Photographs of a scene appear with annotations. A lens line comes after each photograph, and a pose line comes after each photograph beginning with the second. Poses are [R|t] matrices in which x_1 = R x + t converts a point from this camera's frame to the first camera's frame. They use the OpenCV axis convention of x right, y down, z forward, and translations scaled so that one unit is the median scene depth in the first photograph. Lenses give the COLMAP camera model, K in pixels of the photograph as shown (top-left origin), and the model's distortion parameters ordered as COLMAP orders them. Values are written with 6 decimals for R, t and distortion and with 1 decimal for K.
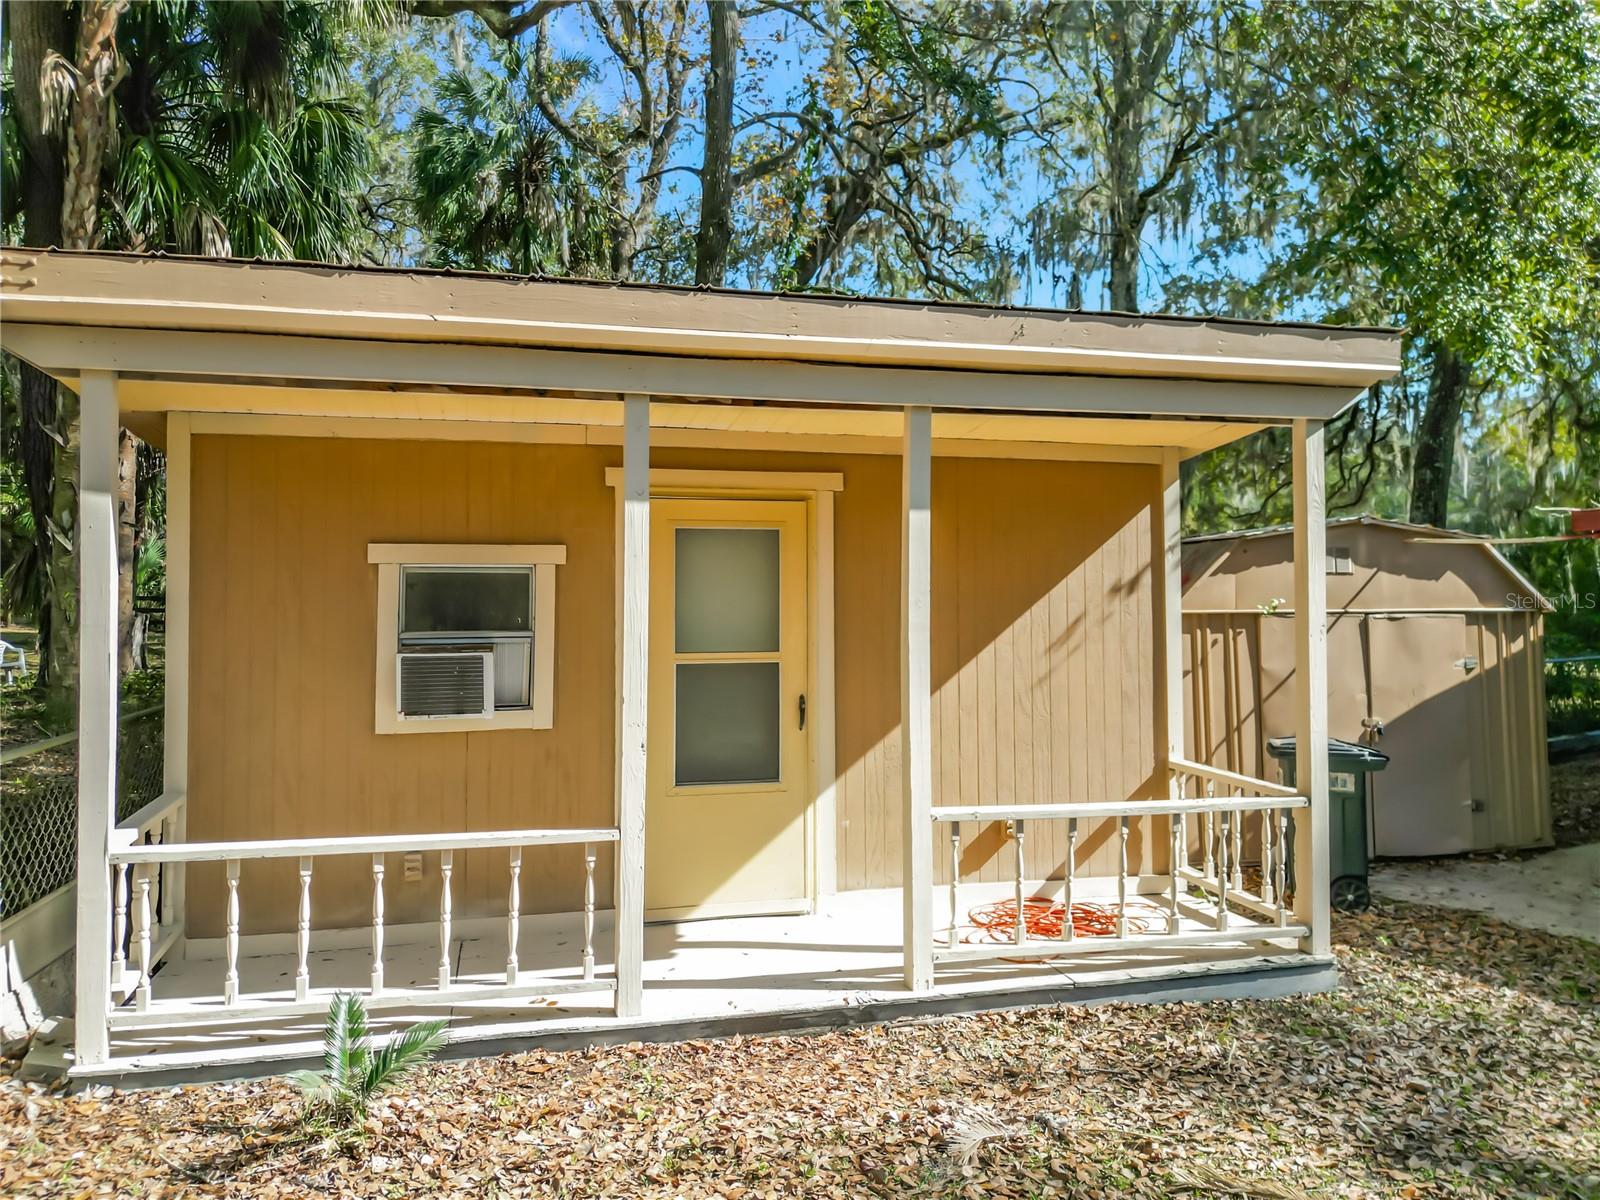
lens RADIAL K [[1108.4, 0, 795.1], [0, 1108.4, 592.3], [0, 0, 1]] dist [0.024919, -0.004149]
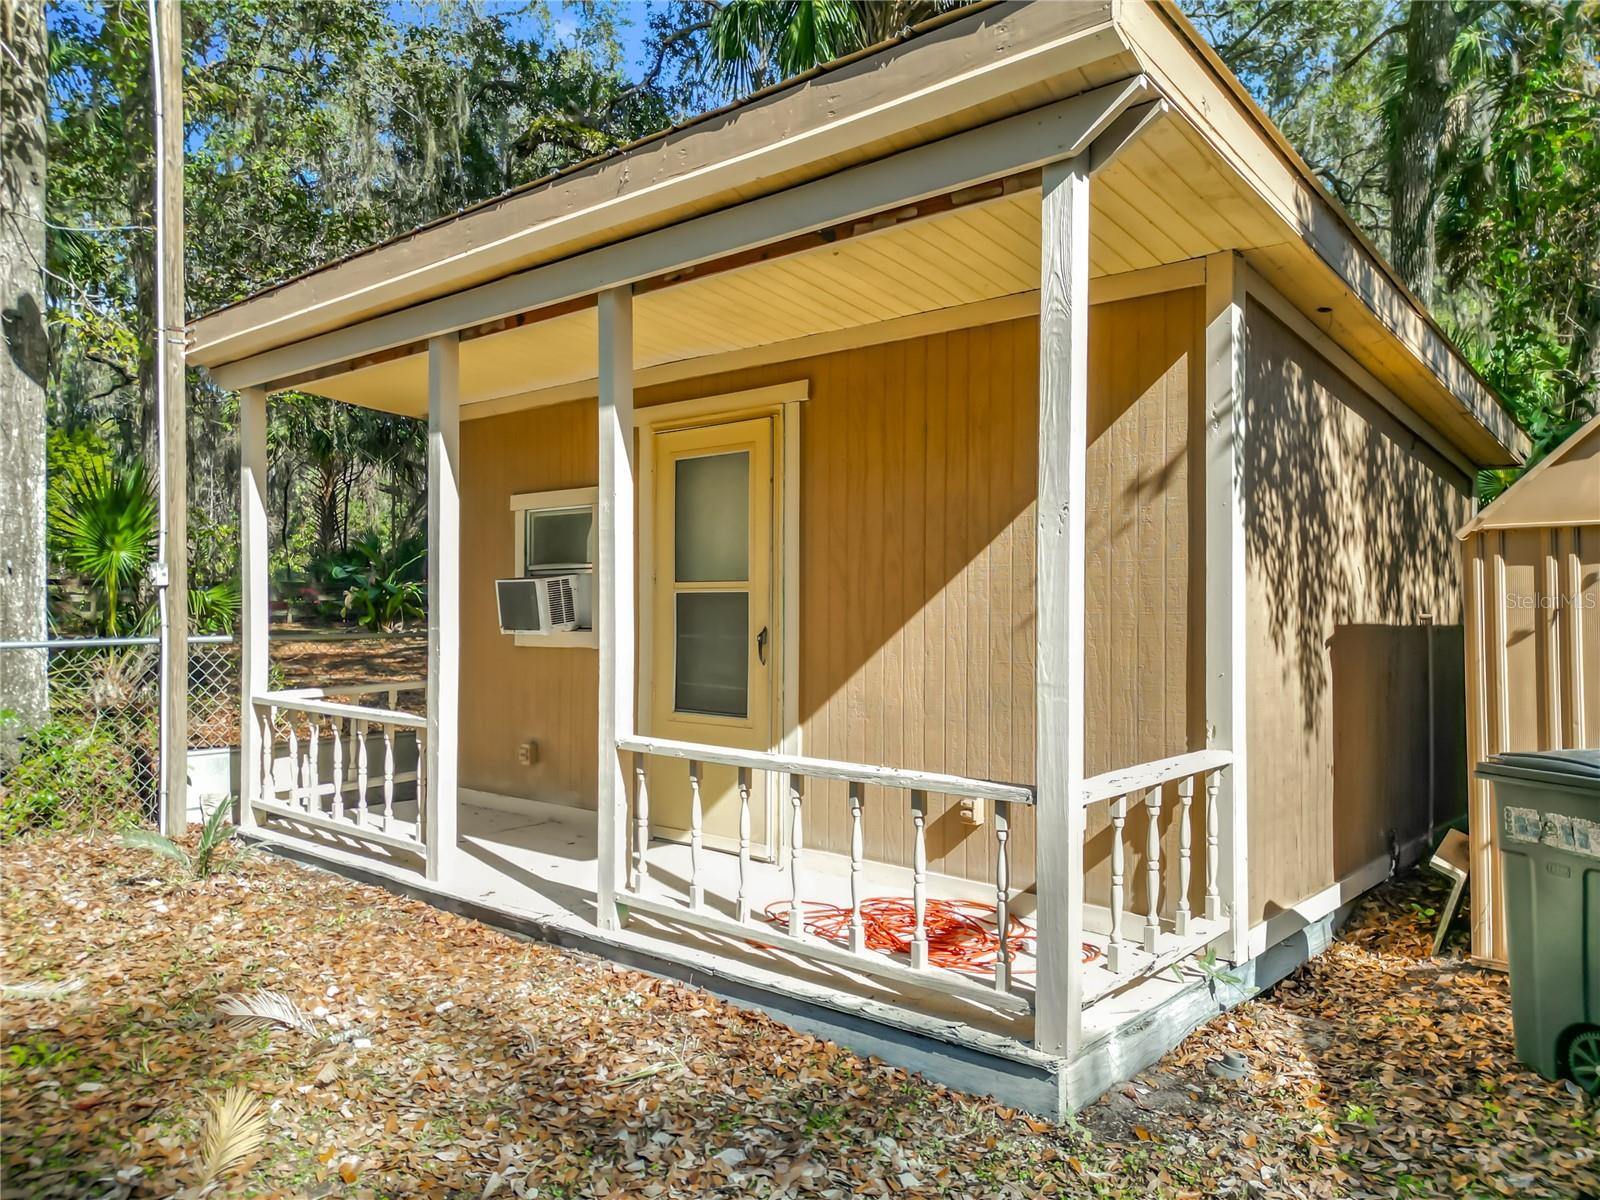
lens RADIAL K [[1108.4, 0, 795.1], [0, 1108.4, 603.5], [0, 0, 1]] dist [0.024919, -0.004149]
pose [[0.605692, 0.001503, -0.795698, 0.762711], [0.001989, 0.999992, 0.003403, 0.070285], [0.795697, -0.003644, 0.605684, 0.464833]]
